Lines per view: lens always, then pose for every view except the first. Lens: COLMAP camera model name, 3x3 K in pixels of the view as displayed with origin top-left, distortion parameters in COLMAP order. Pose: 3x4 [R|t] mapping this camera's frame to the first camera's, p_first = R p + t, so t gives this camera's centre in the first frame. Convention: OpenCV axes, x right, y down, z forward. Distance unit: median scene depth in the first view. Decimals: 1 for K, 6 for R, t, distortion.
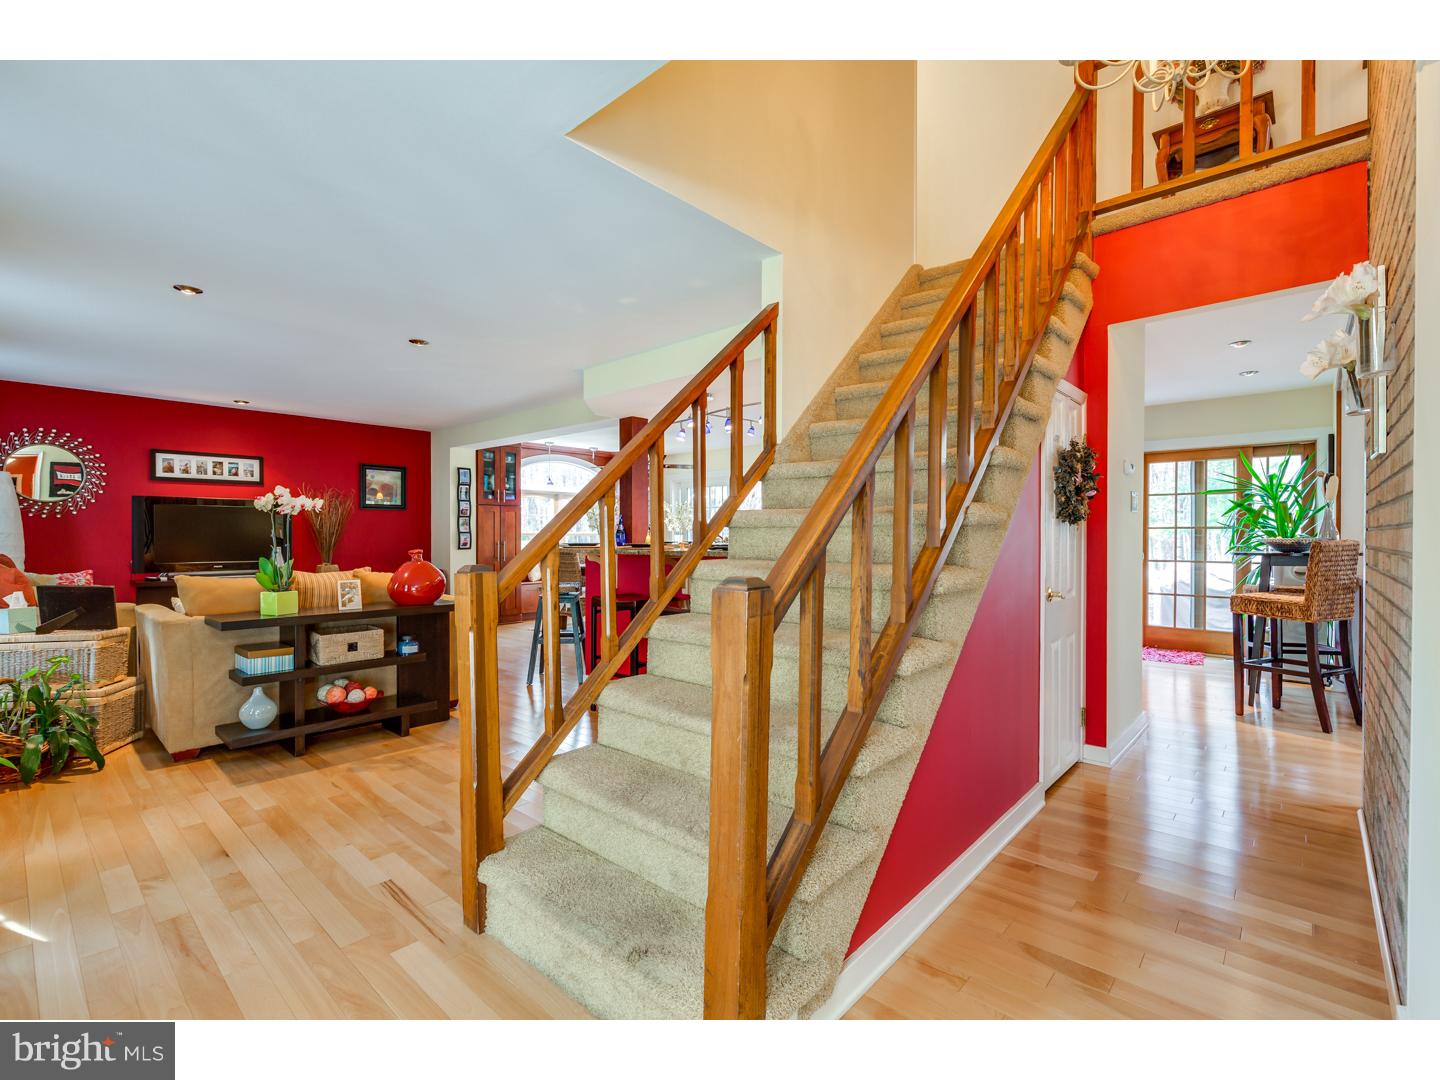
lens RADIAL K [[627.8, 0, 720.0], [0, 627.8, 540.0], [0, 0, 1]] dist [-0.010010, 0.000426]
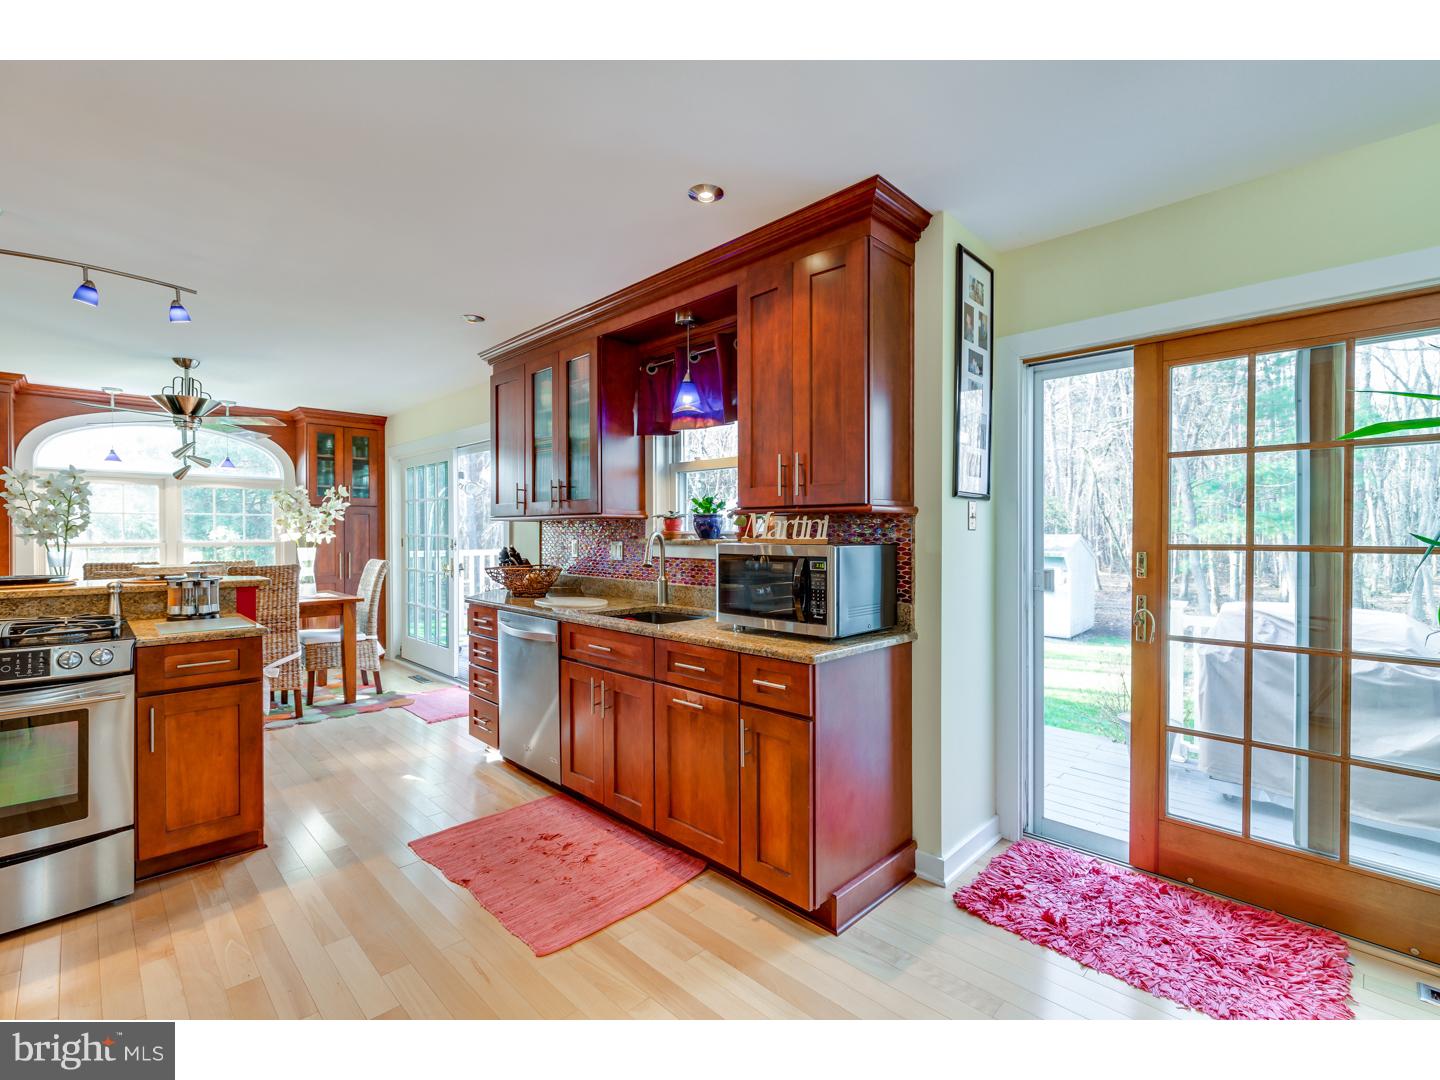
lens RADIAL K [[648.7, 0, 720.0], [0, 648.7, 540.0], [0, 0, 1]] dist [-0.001347, -0.000156]
pose [[0.997428, 0.000830, -0.071670, 0.527448], [-0.000640, 0.999996, 0.002675, -0.027083], [0.071672, -0.002622, 0.997425, 0.707788]]
